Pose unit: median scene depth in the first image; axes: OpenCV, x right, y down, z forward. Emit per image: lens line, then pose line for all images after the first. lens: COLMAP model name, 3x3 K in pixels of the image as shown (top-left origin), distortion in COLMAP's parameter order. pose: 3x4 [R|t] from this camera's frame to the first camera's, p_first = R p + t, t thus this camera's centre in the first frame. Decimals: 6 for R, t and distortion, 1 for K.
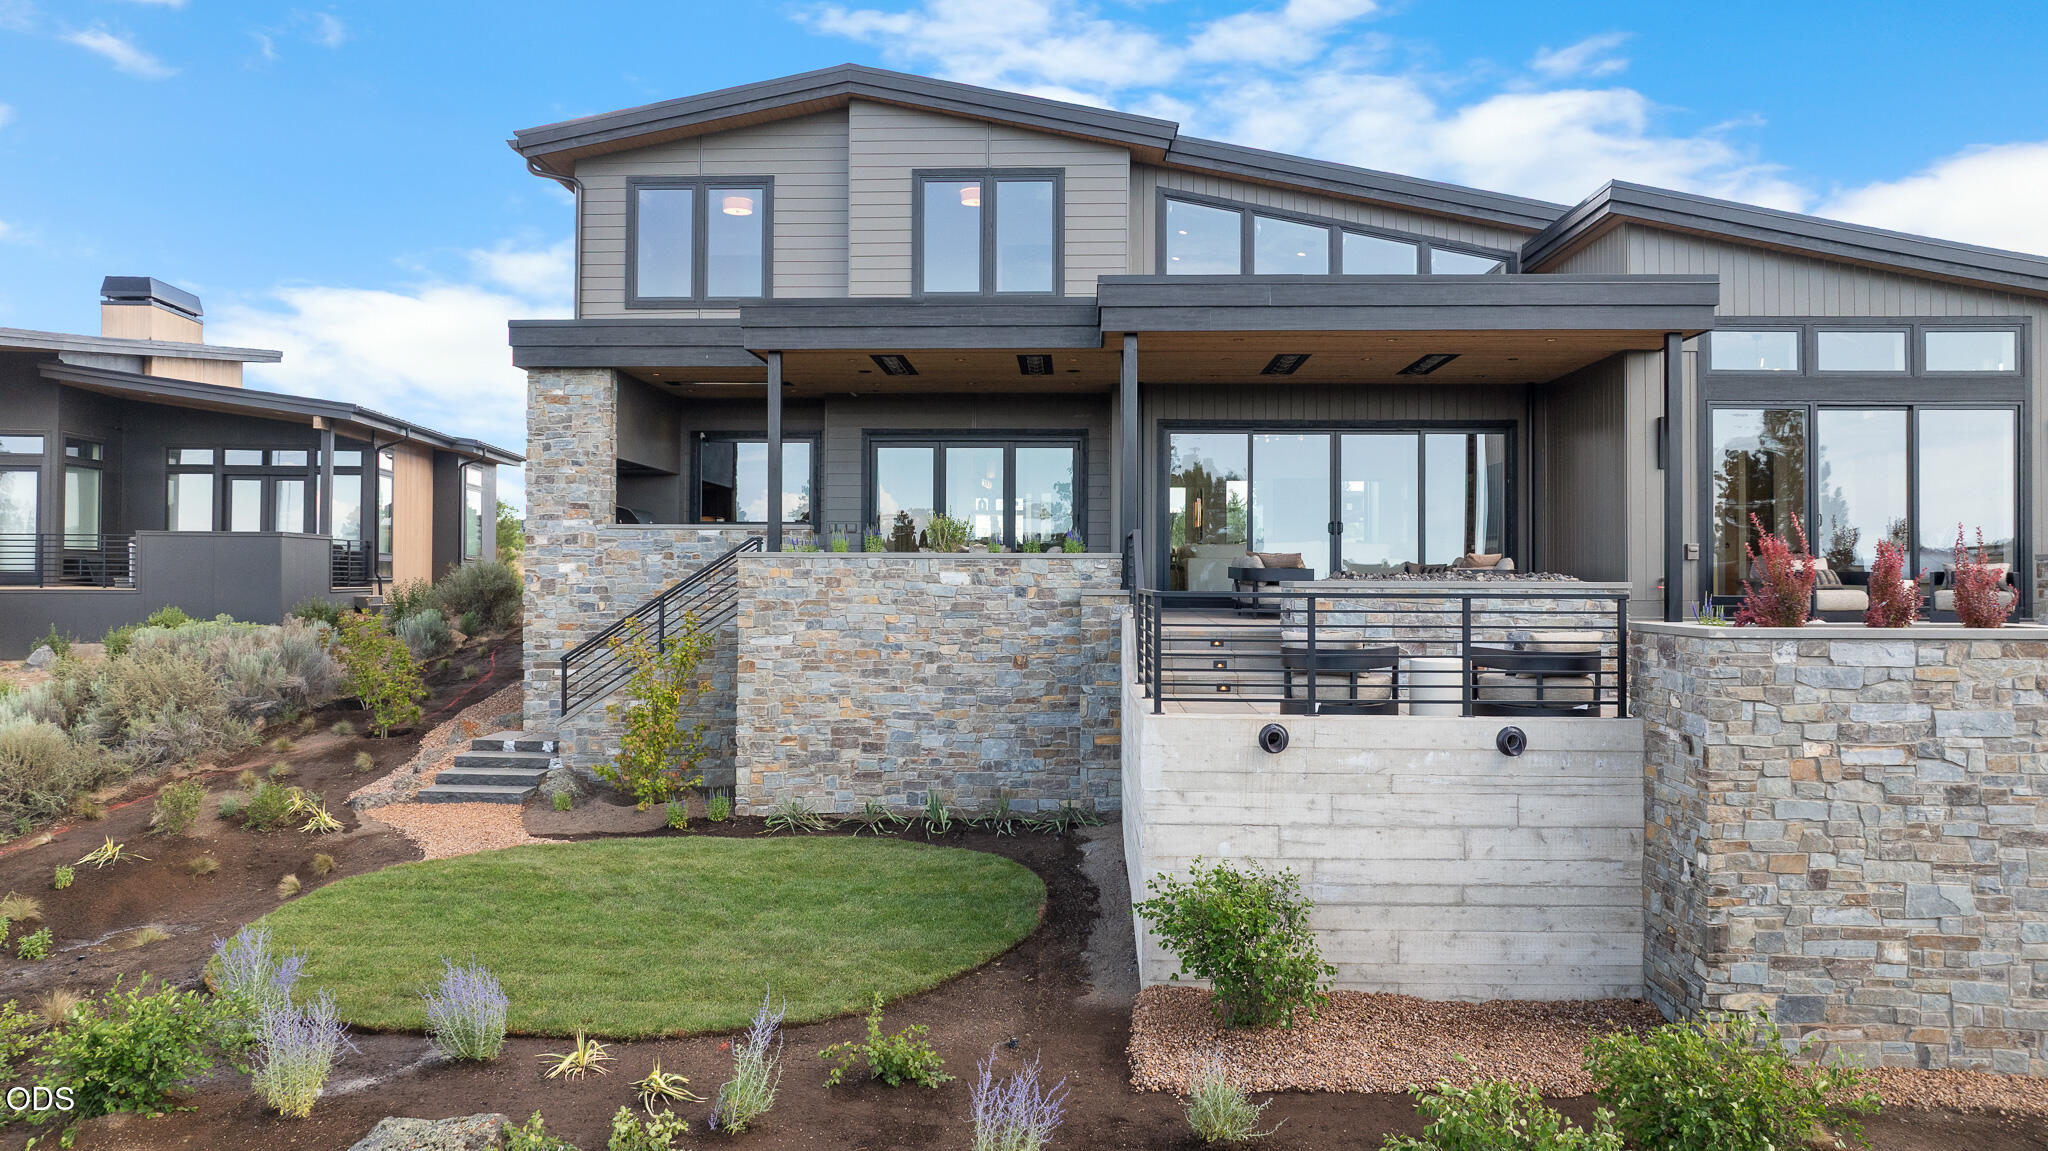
lens RADIAL K [[1460.2, 0, 1026.8], [0, 1460.2, 560.5], [0, 0, 1]] dist [-0.016040, -0.006761]
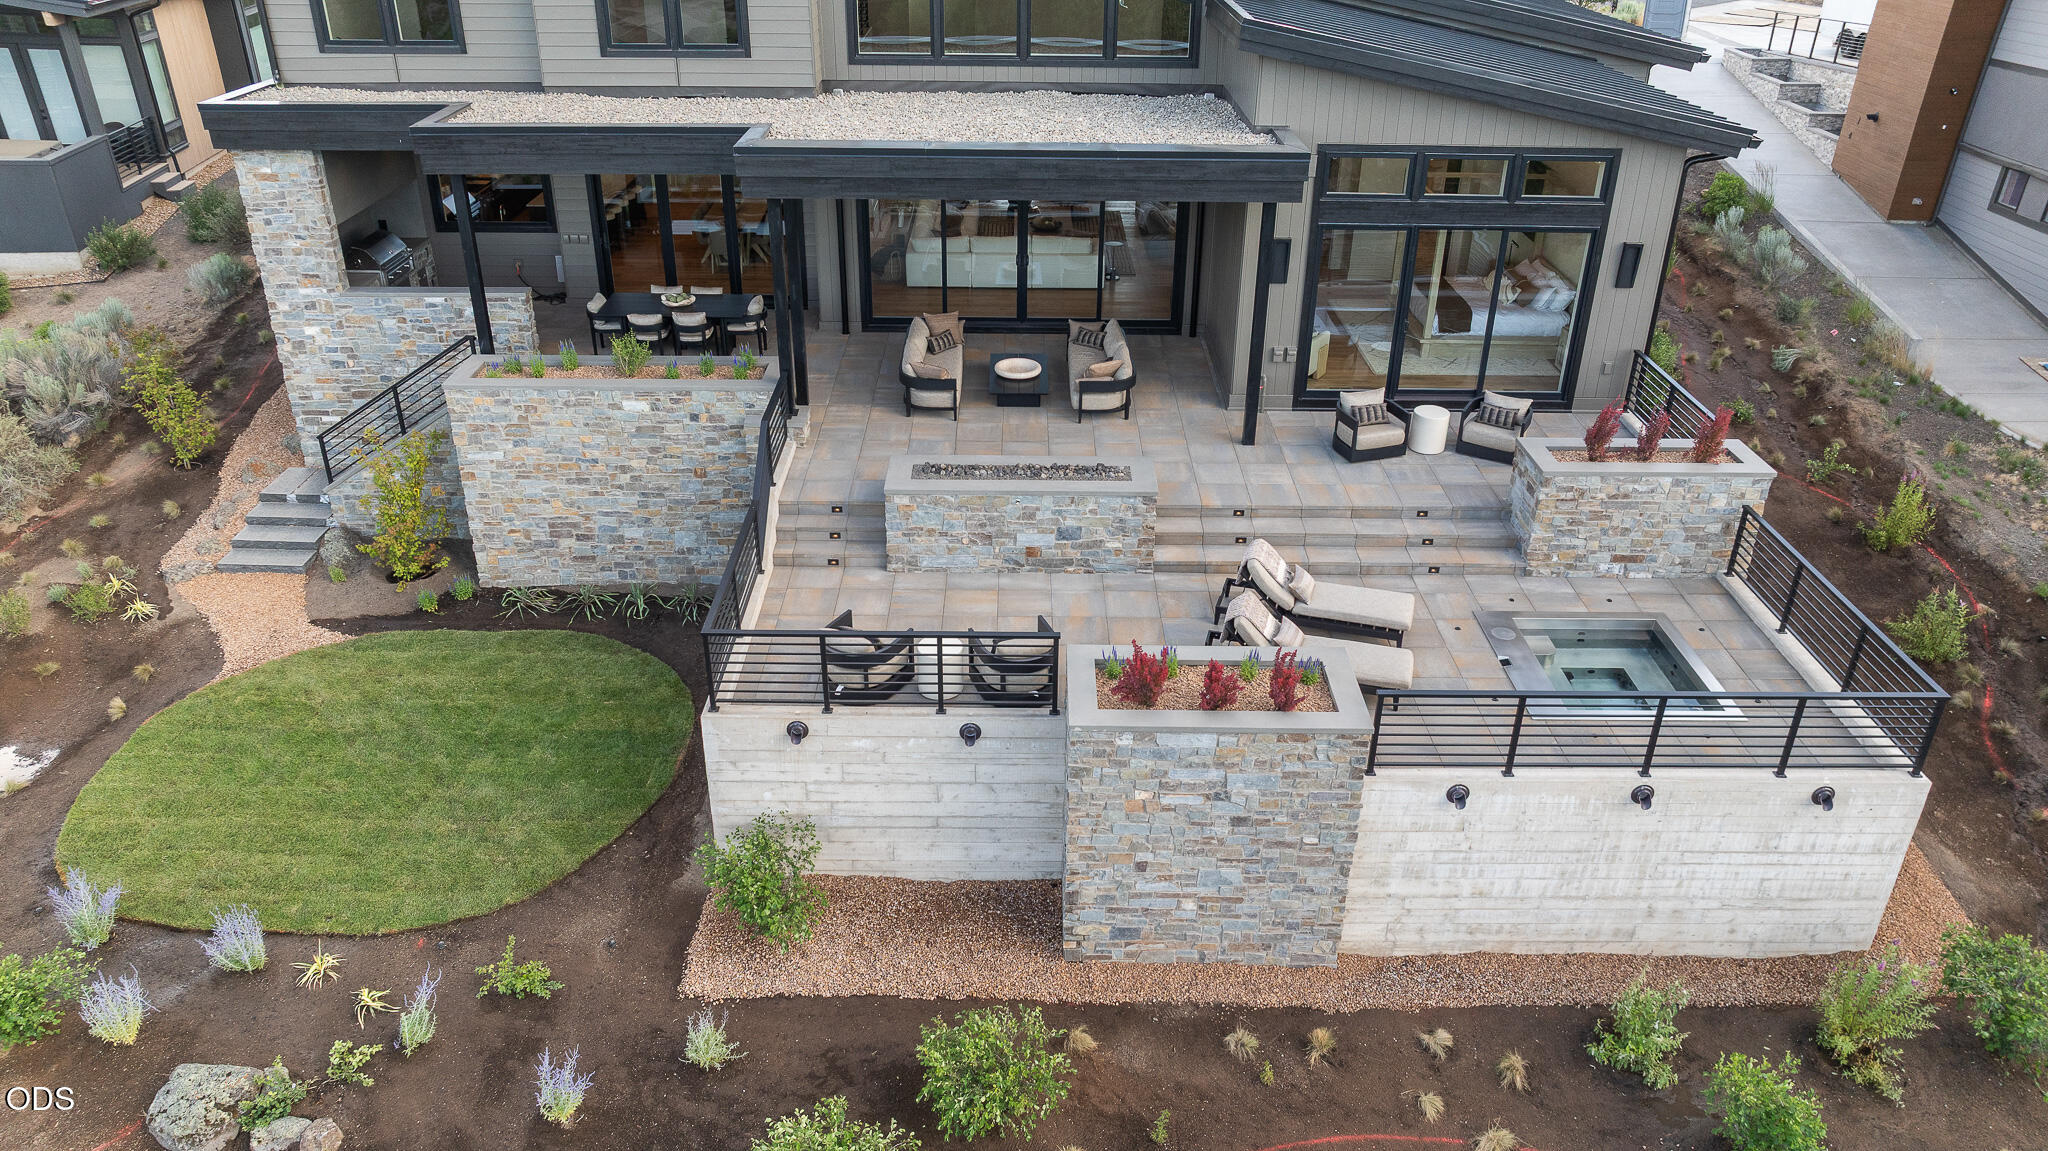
lens RADIAL K [[1445.1, 0, 1024.2], [0, 1445.1, 572.1], [0, 0, 1]] dist [-0.023051, 0.008509]
pose [[0.999255, -0.013377, 0.036190, 0.215621], [-0.005520, 0.878760, 0.477232, -0.420906], [-0.038187, -0.477076, 0.878032, -0.078336]]
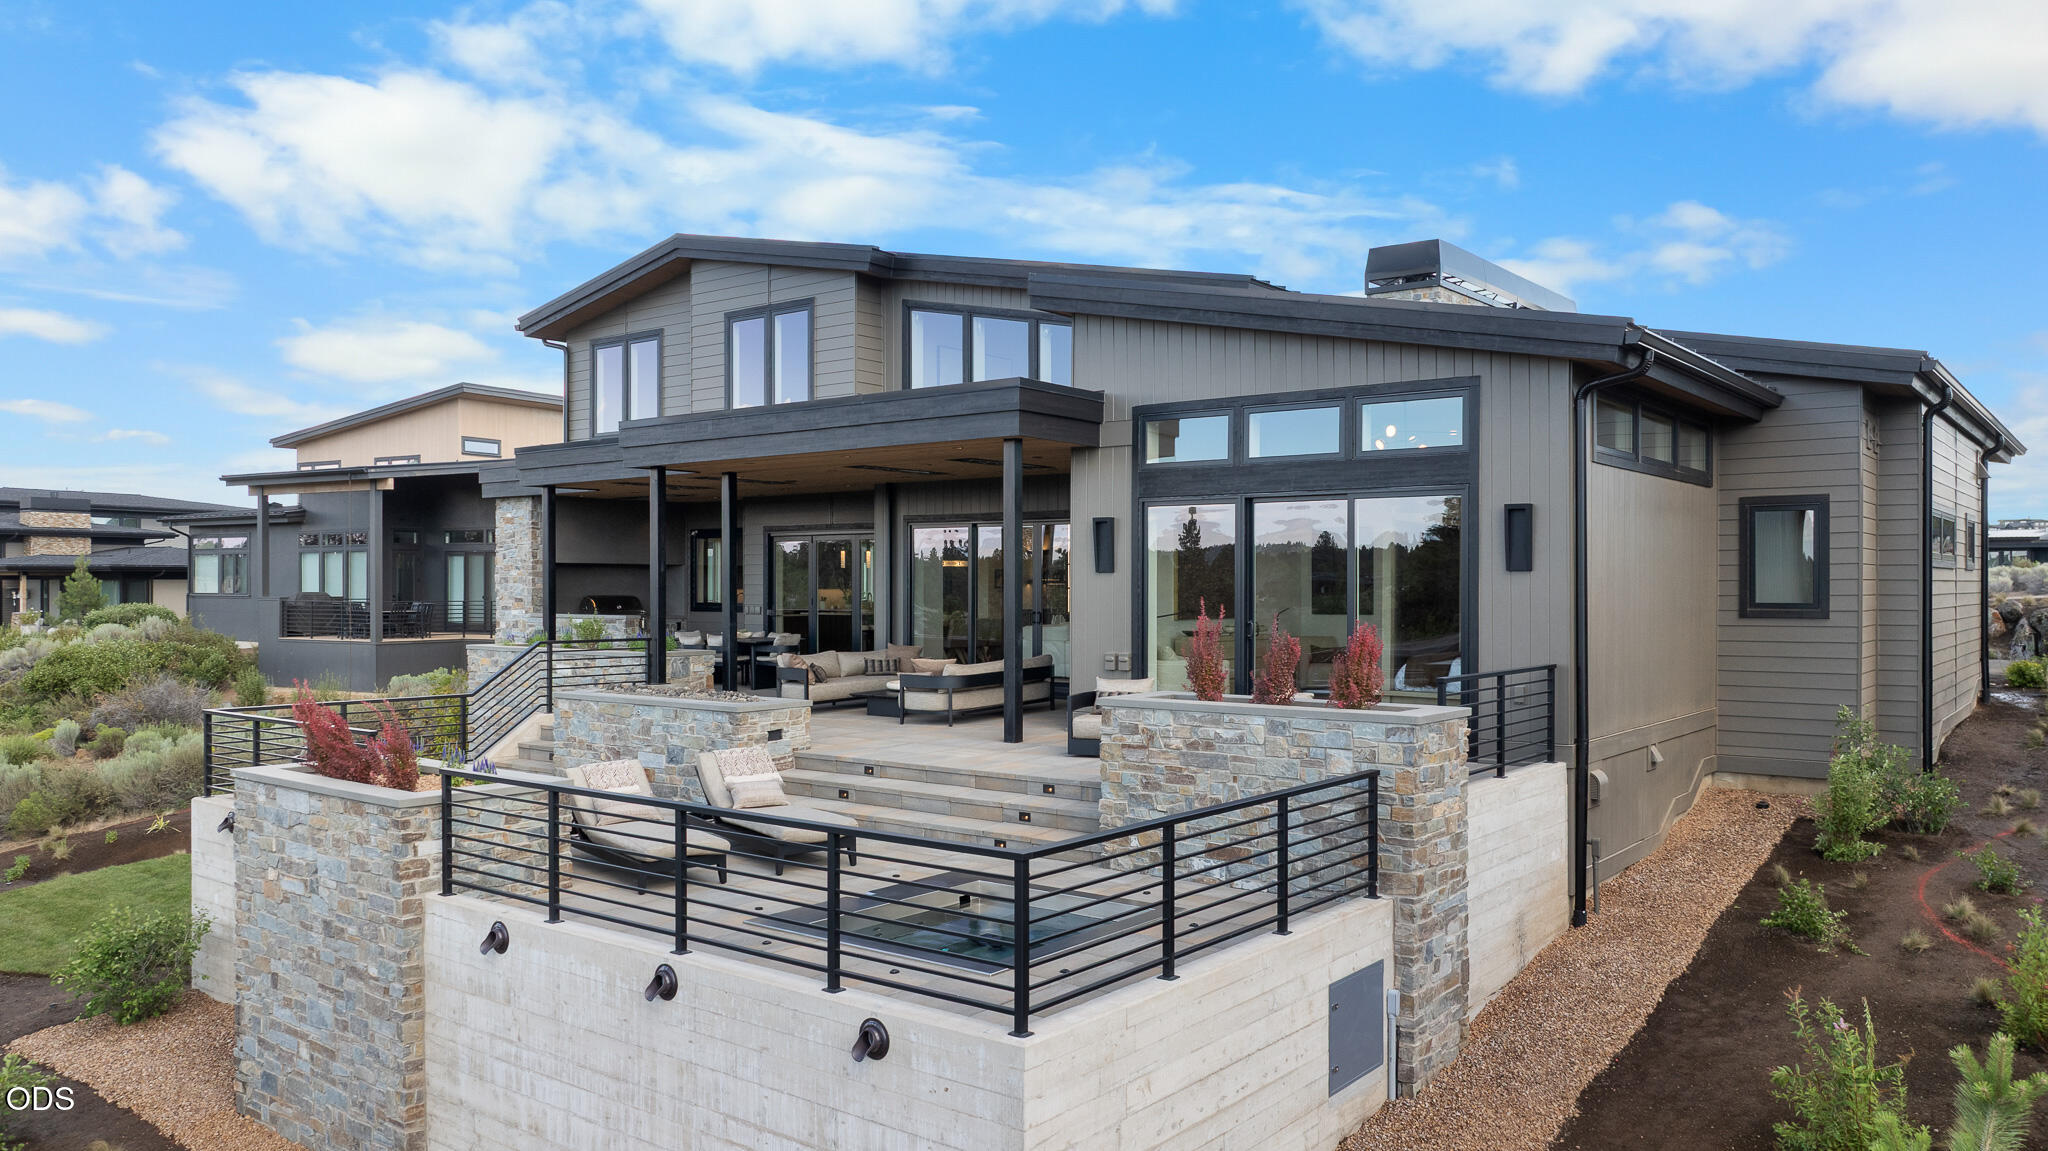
lens RADIAL K [[1459.6, 0, 1022.5], [0, 1459.6, 608.0], [0, 0, 1]] dist [-0.019962, 0.000200]
pose [[0.808782, 0.005840, -0.588080, 1.009028], [0.009500, 0.999690, 0.022993, -0.066073], [0.588032, -0.024183, 0.808476, 0.221639]]
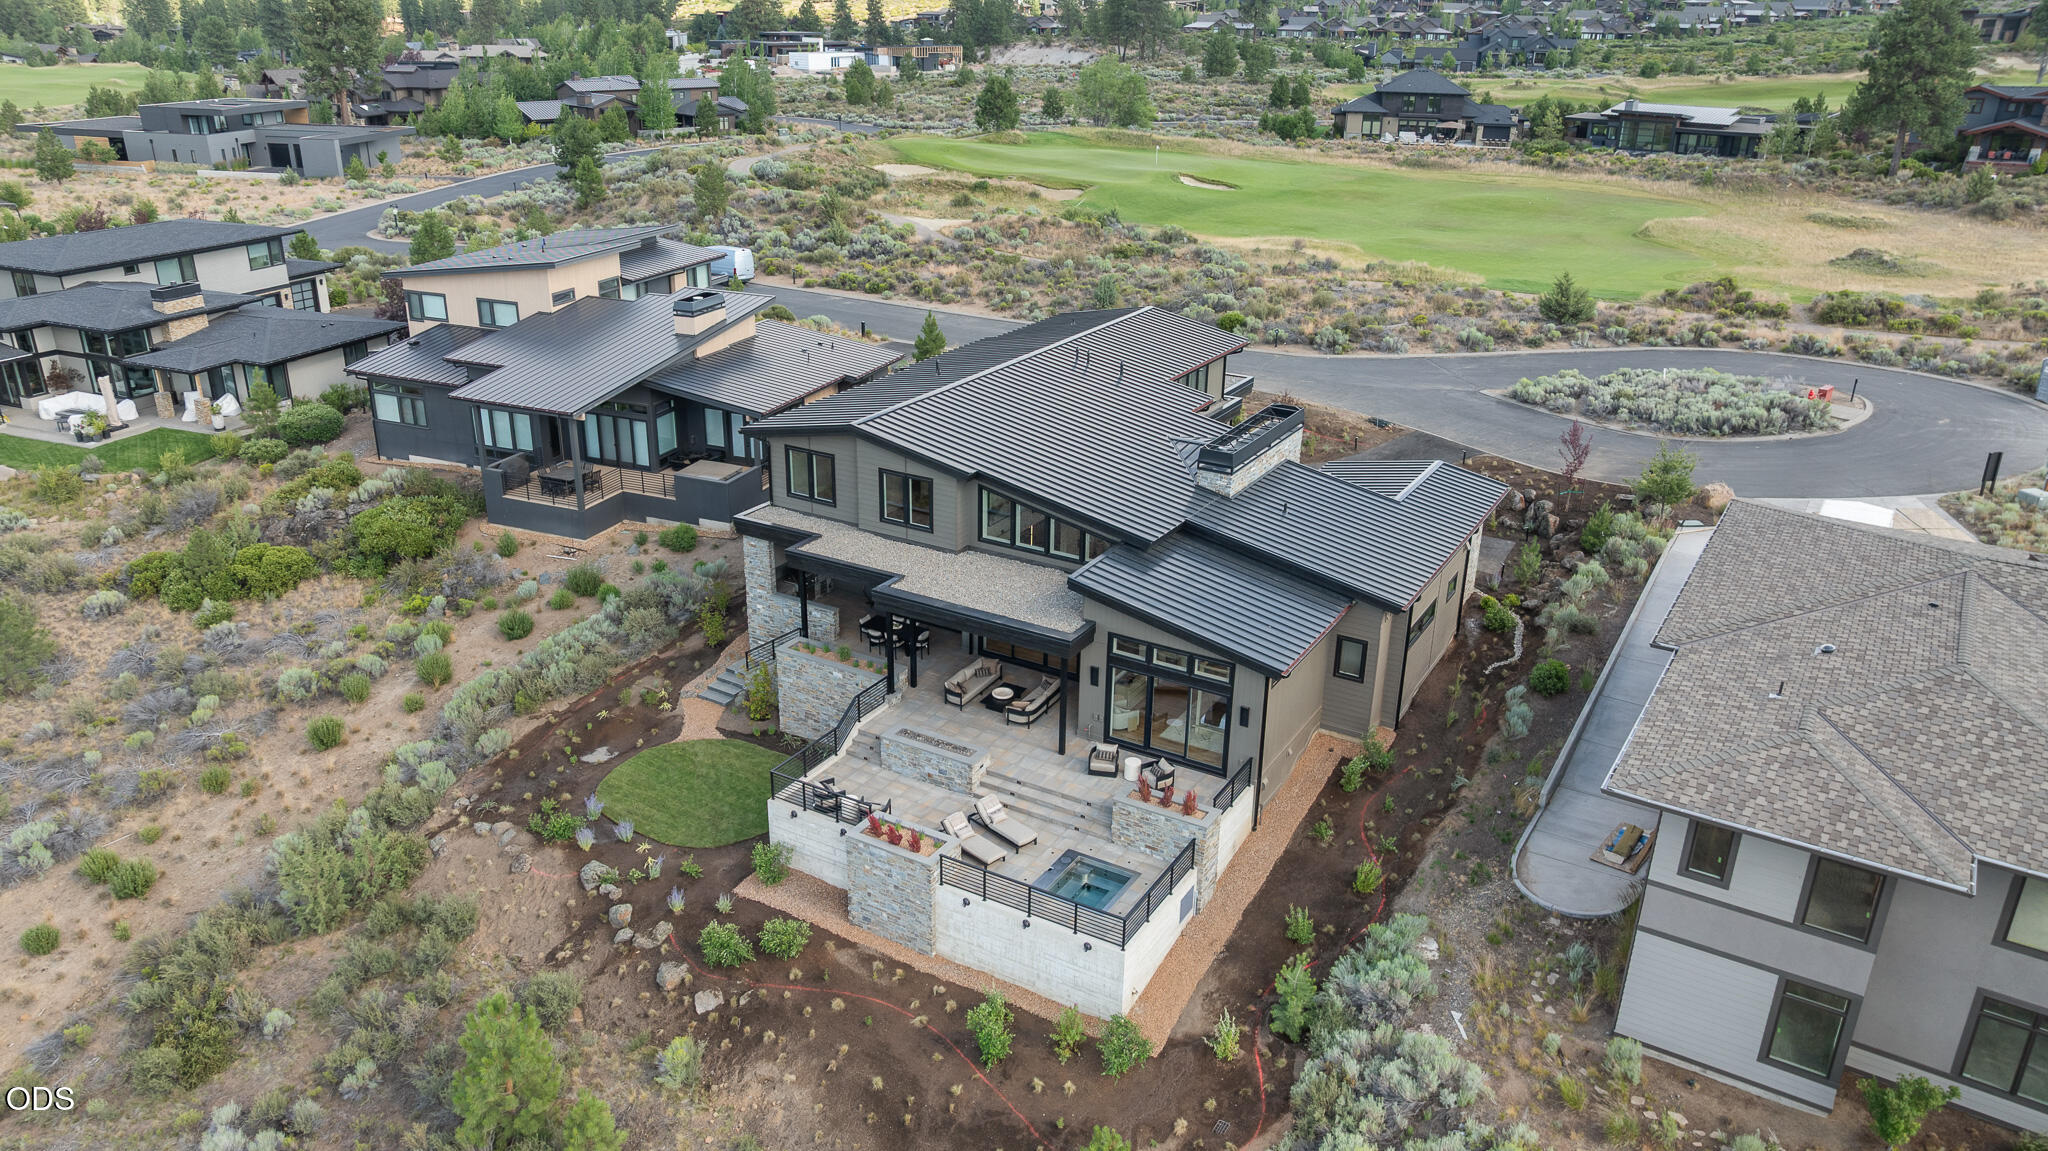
lens RADIAL K [[1445.1, 0, 1024.2], [0, 1445.1, 572.1], [0, 0, 1]] dist [-0.023051, 0.008509]
pose [[0.880832, 0.187750, -0.434609, 1.435636], [-0.006621, 0.922798, 0.385228, -1.241315], [0.473382, -0.336444, 0.814073, -1.019407]]
